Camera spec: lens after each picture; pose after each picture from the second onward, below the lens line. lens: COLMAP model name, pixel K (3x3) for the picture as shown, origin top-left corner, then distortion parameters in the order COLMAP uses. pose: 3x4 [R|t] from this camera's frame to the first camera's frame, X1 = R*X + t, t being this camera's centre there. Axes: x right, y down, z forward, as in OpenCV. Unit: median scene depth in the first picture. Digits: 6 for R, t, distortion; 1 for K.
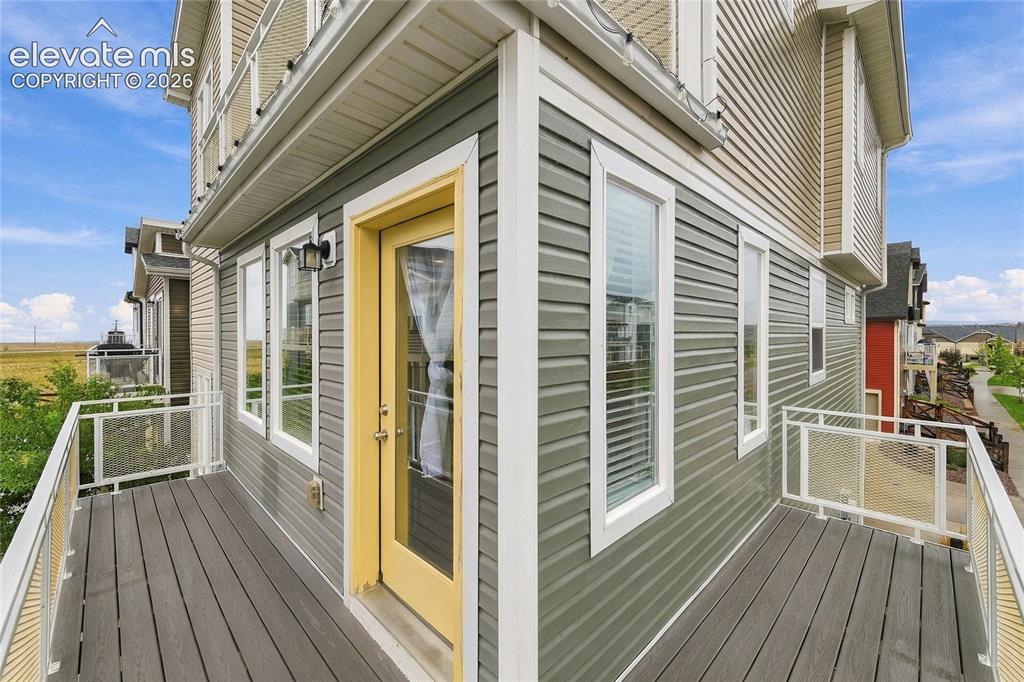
lens RADIAL K [[411.0, 0, 513.2], [0, 411.0, 336.3], [0, 0, 1]] dist [0.000732, 0.000099]
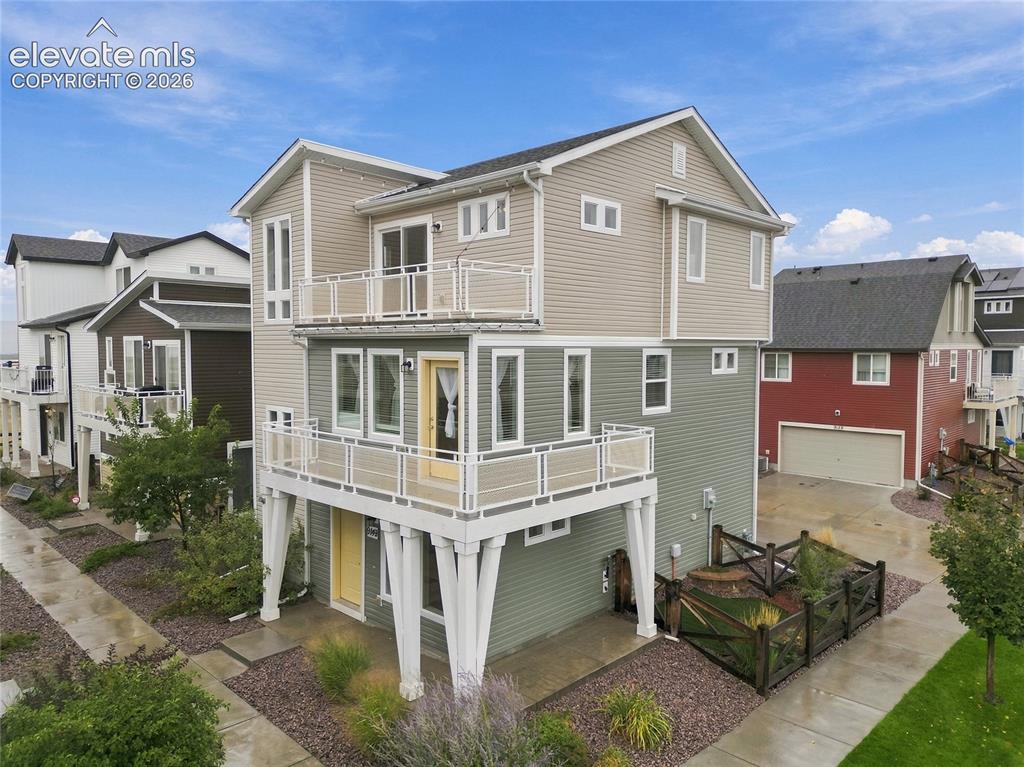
lens RADIAL K [[720.8, 0, 511.0], [0, 720.8, 383.8], [0, 0, 1]] dist [0.000744, 0.000206]
pose [[0.999768, -0.000585, 0.021524, 0.153272], [-0.000384, 0.998986, 0.045020, -0.308710], [-0.021529, -0.045018, 0.998754, -4.152977]]
